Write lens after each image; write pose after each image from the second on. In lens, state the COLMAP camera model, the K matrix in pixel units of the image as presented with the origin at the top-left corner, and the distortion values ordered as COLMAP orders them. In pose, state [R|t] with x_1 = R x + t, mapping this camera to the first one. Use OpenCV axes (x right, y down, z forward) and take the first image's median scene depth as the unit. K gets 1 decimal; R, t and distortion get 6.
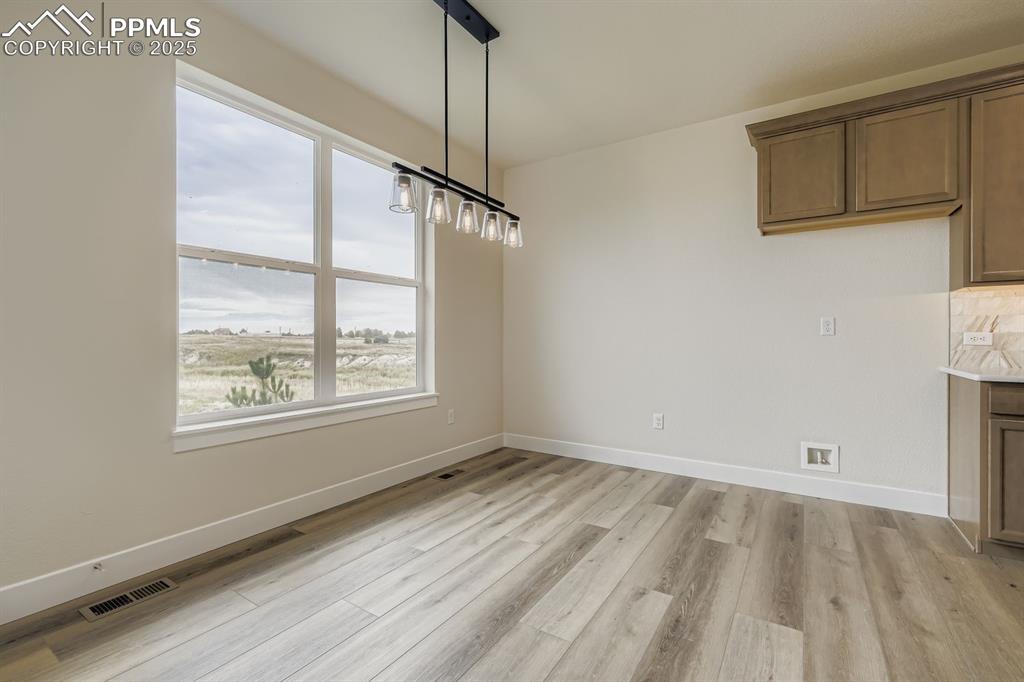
lens RADIAL K [[452.7, 0, 508.2], [0, 452.7, 339.9], [0, 0, 1]] dist [-0.004271, 0.001129]
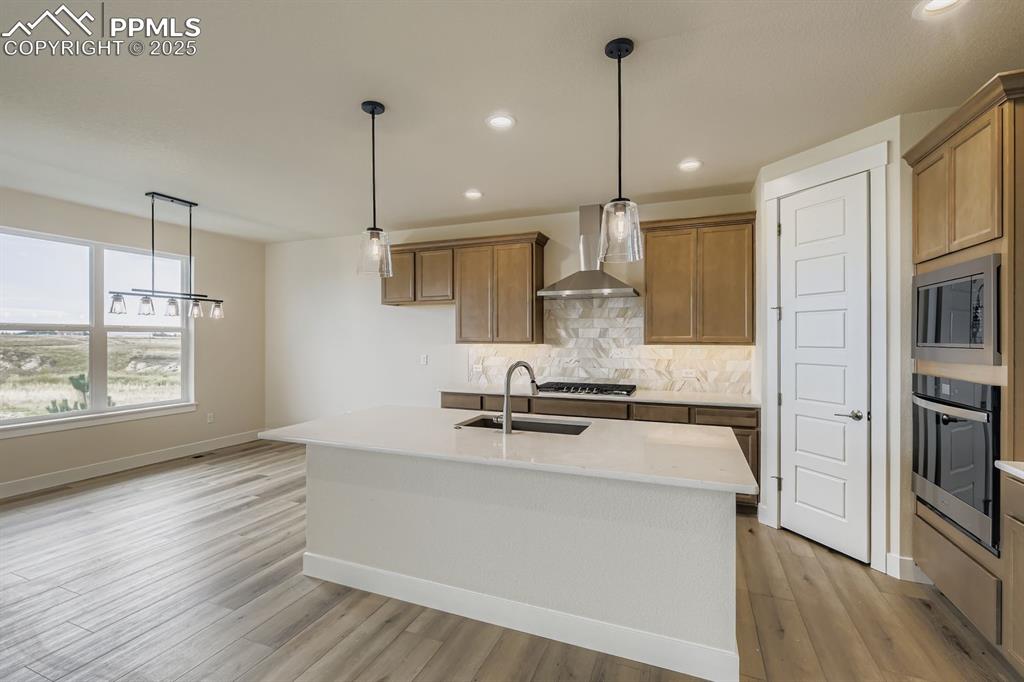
lens RADIAL K [[452.7, 0, 510.2], [0, 452.7, 339.7], [0, 0, 1]] dist [-0.004271, 0.001129]
pose [[0.979483, -0.001168, 0.201521, 0.768762], [0.001209, 0.999999, -0.000081, -0.123791], [-0.201521, 0.000323, 0.979484, -0.936081]]
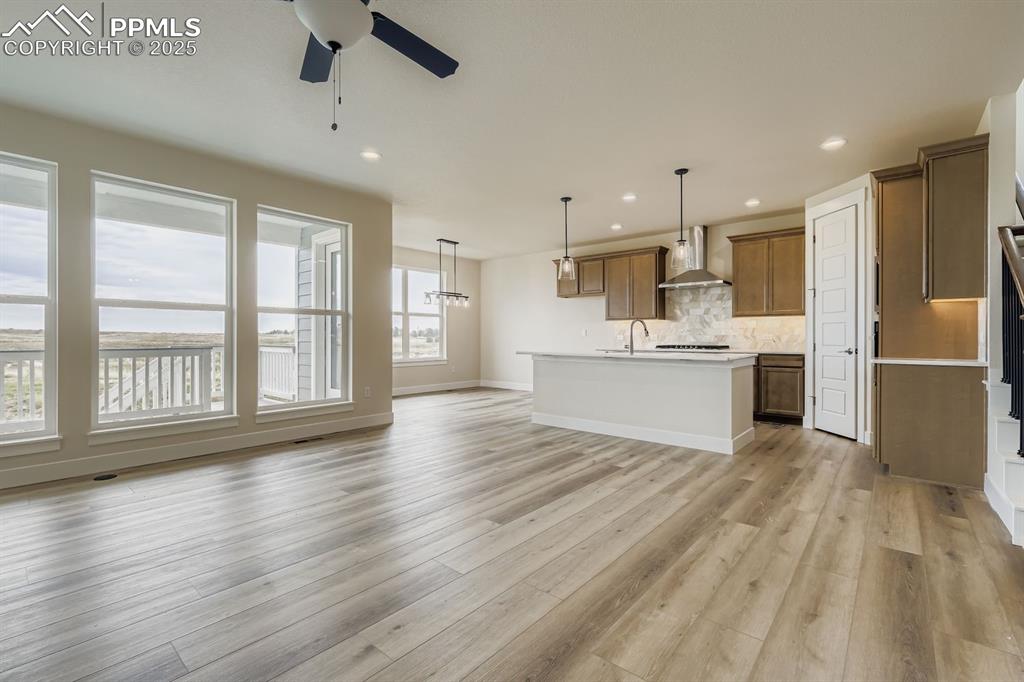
lens RADIAL K [[452.7, 0, 511.8], [0, 452.7, 336.9], [0, 0, 1]] dist [-0.004271, 0.001129]
pose [[0.992813, -0.000154, -0.119674, 0.679372], [-0.000471, 0.999986, -0.005196, 0.008994], [0.119673, 0.005215, 0.992800, -1.980024]]
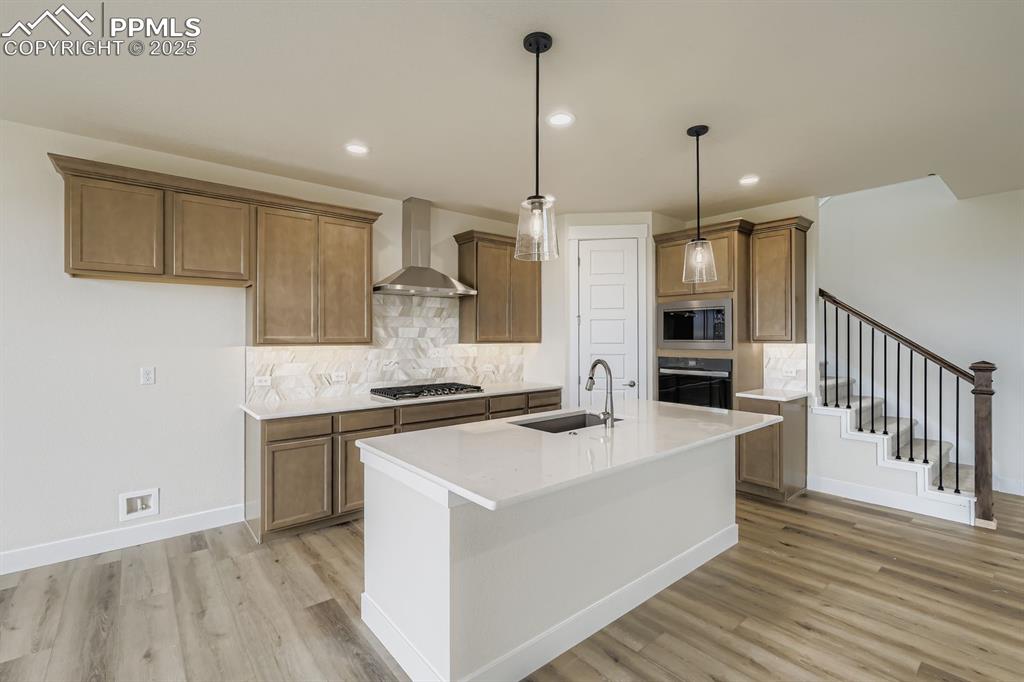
lens RADIAL K [[452.7, 0, 511.1], [0, 452.7, 334.1], [0, 0, 1]] dist [-0.004271, 0.001129]
pose [[0.290814, 0.007017, 0.956754, -0.050135], [0.005567, 0.999944, -0.009026, -0.125942], [-0.956763, 0.007951, 0.290759, -0.115873]]
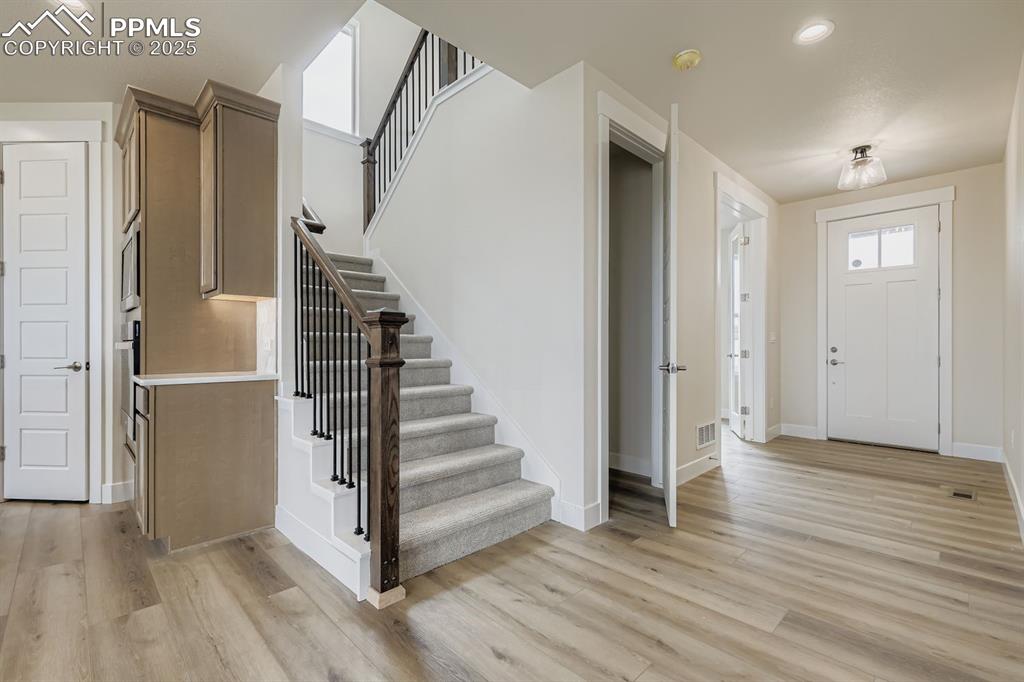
lens RADIAL K [[450.2, 0, 506.6], [0, 450.2, 347.4], [0, 0, 1]] dist [0.000060, 0.000081]
pose [[0.213063, -0.003122, 0.977034, 0.905041], [0.002786, 0.999993, 0.002588, 0.007682], [-0.977035, 0.002170, 0.213070, -1.364521]]
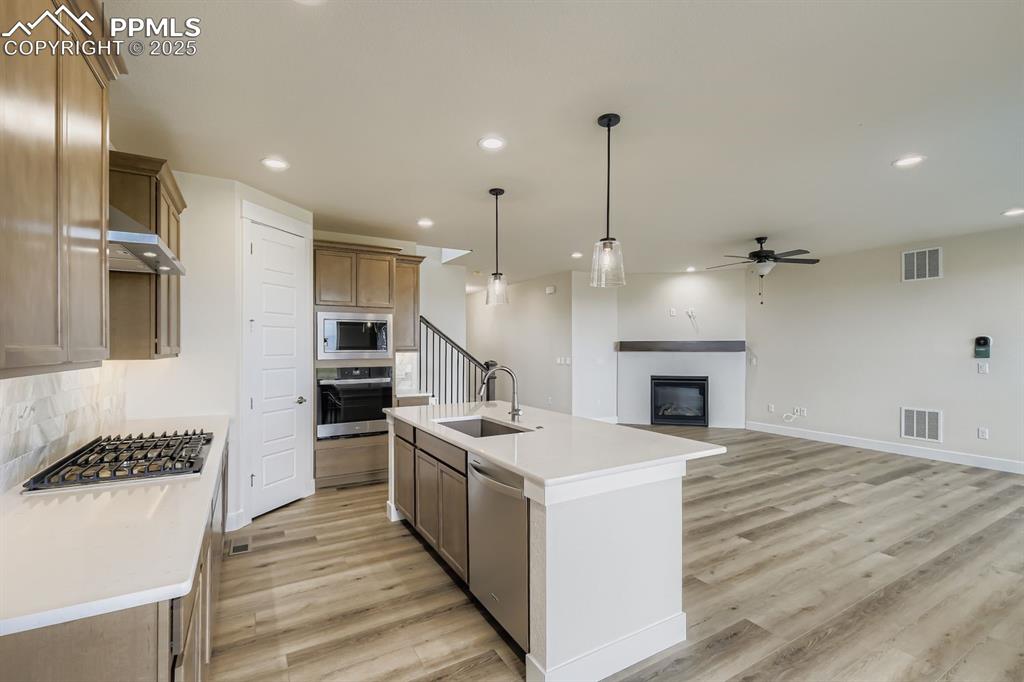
lens RADIAL K [[452.7, 0, 512.6], [0, 452.7, 344.3], [0, 0, 1]] dist [-0.004271, 0.001129]
pose [[-0.897955, 0.003478, 0.440073, 0.437382], [0.003369, 0.999994, -0.001031, -0.134713], [-0.440074, 0.000557, -0.897961, 1.031540]]
